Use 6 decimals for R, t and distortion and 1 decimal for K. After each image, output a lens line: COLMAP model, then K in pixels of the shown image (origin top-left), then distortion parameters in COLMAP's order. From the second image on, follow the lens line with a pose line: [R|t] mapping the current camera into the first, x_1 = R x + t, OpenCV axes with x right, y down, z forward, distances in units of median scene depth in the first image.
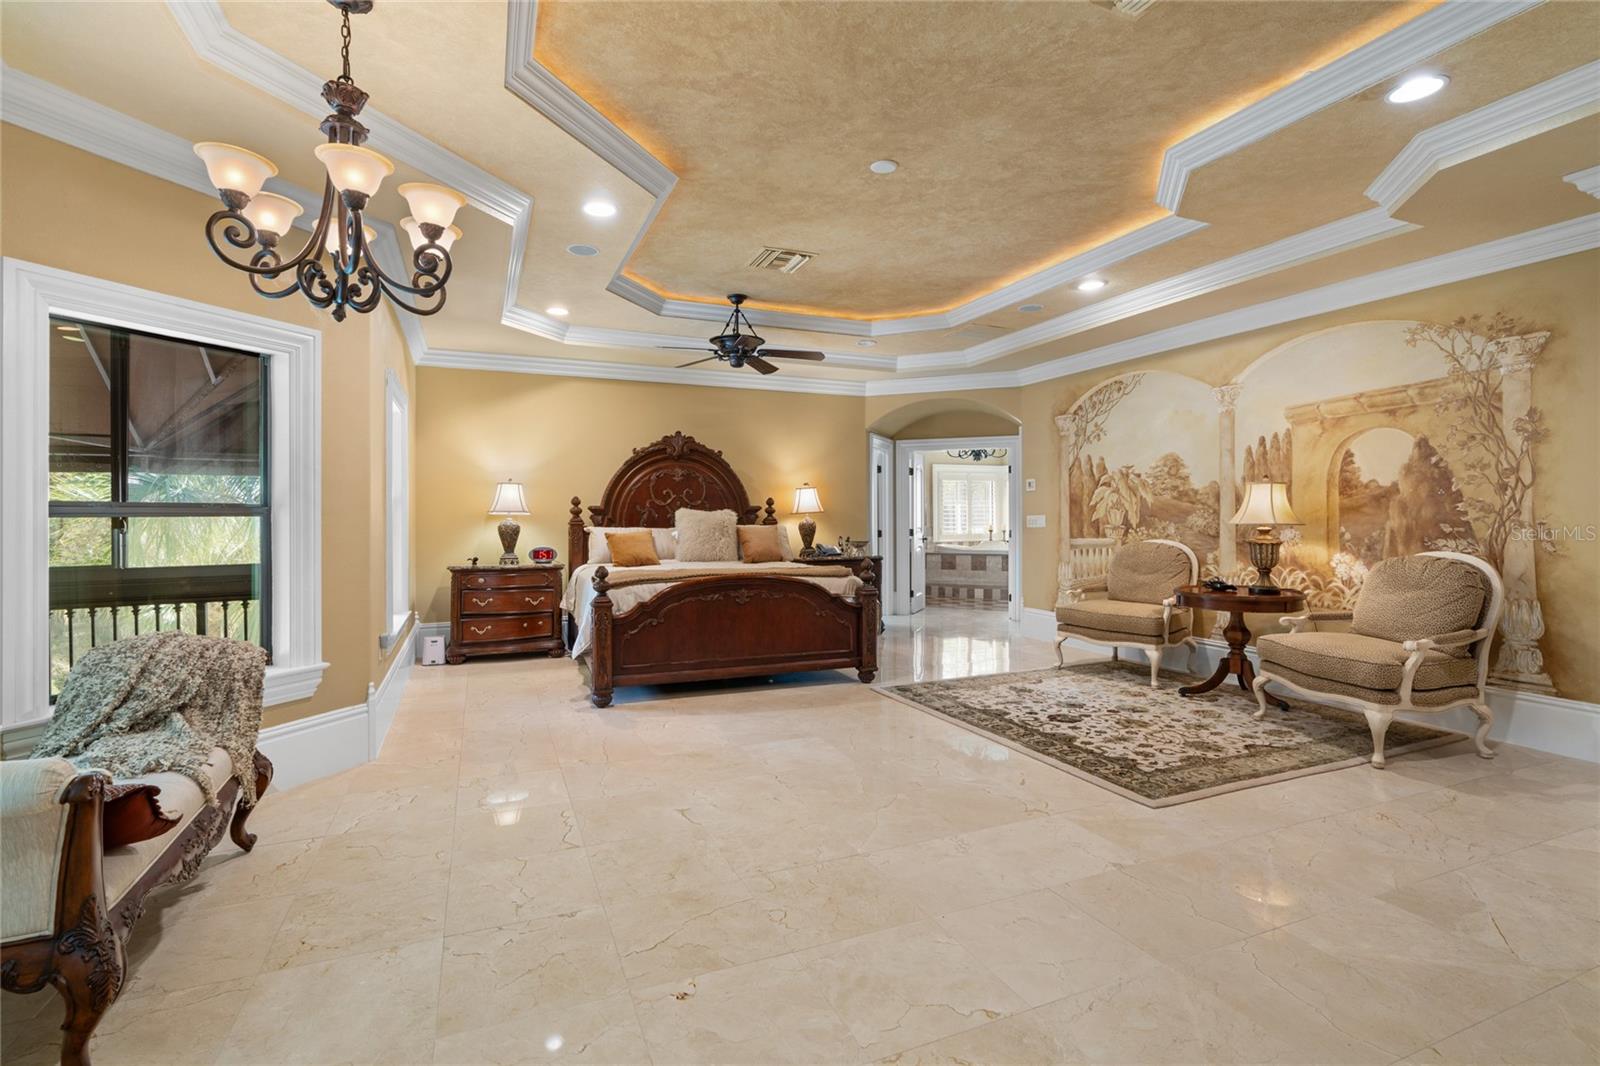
lens RADIAL K [[738.6, 0, 796.1], [0, 738.6, 510.9], [0, 0, 1]] dist [-0.003156, 0.000077]
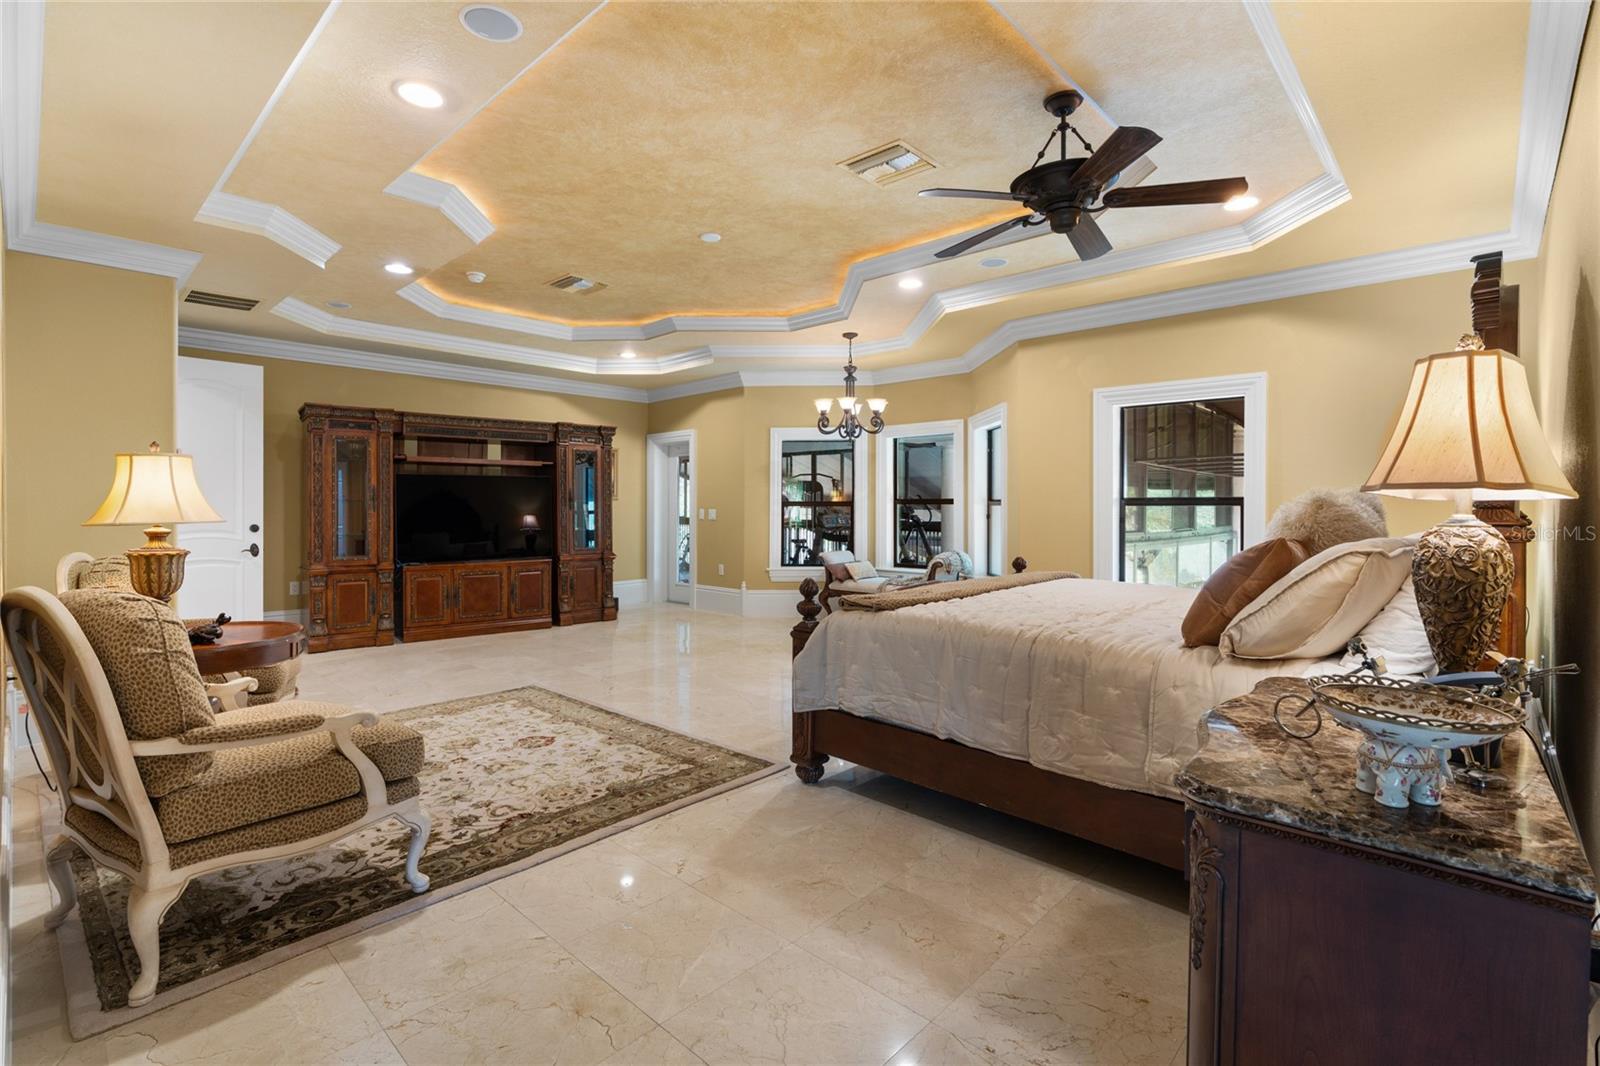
lens RADIAL K [[738.6, 0, 796.1], [0, 738.6, 510.9], [0, 0, 1]] dist [-0.003156, 0.000077]
pose [[-0.915643, 0.000002, -0.401994, 0.363048], [0.000214, 1.000000, -0.000484, 0.012502], [0.401993, -0.000529, -0.915642, 1.622083]]
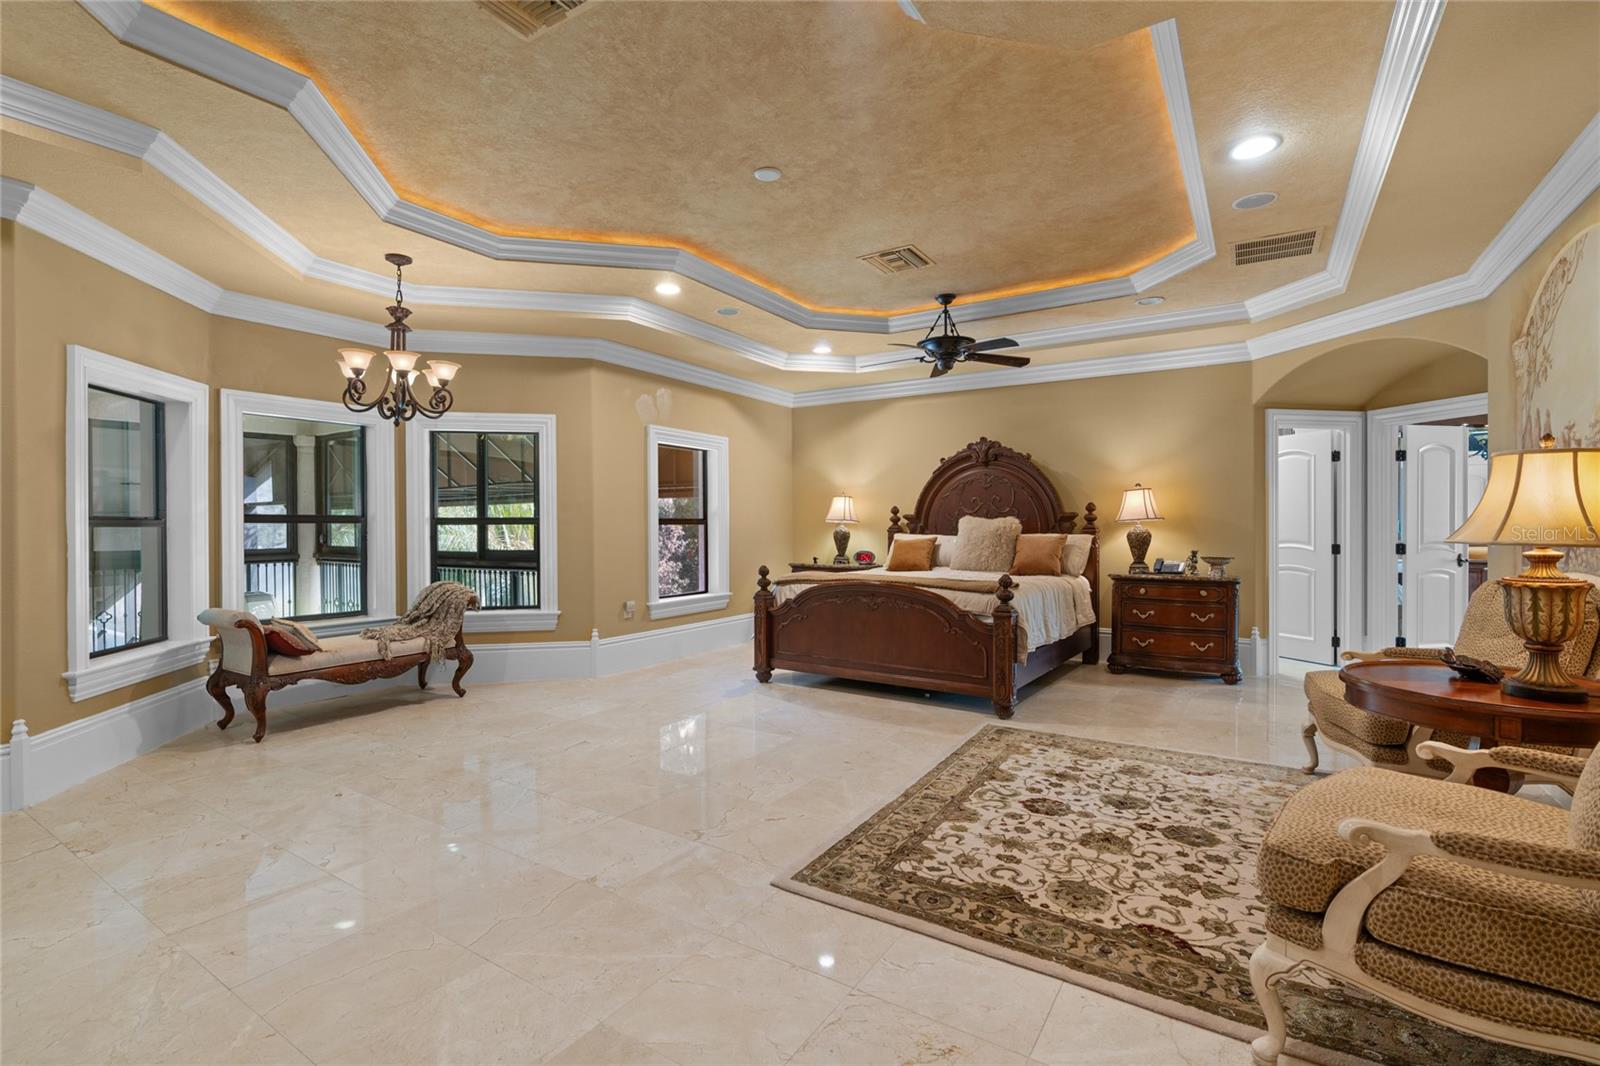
lens RADIAL K [[731.3, 0, 788.4], [0, 731.3, 528.0], [0, 0, 1]] dist [-0.003859, -0.000079]
pose [[0.552442, 0.005558, -0.833533, 0.692408], [0.006601, 0.999917, 0.011043, 0.000185], [0.833525, -0.011603, 0.552360, 0.340016]]
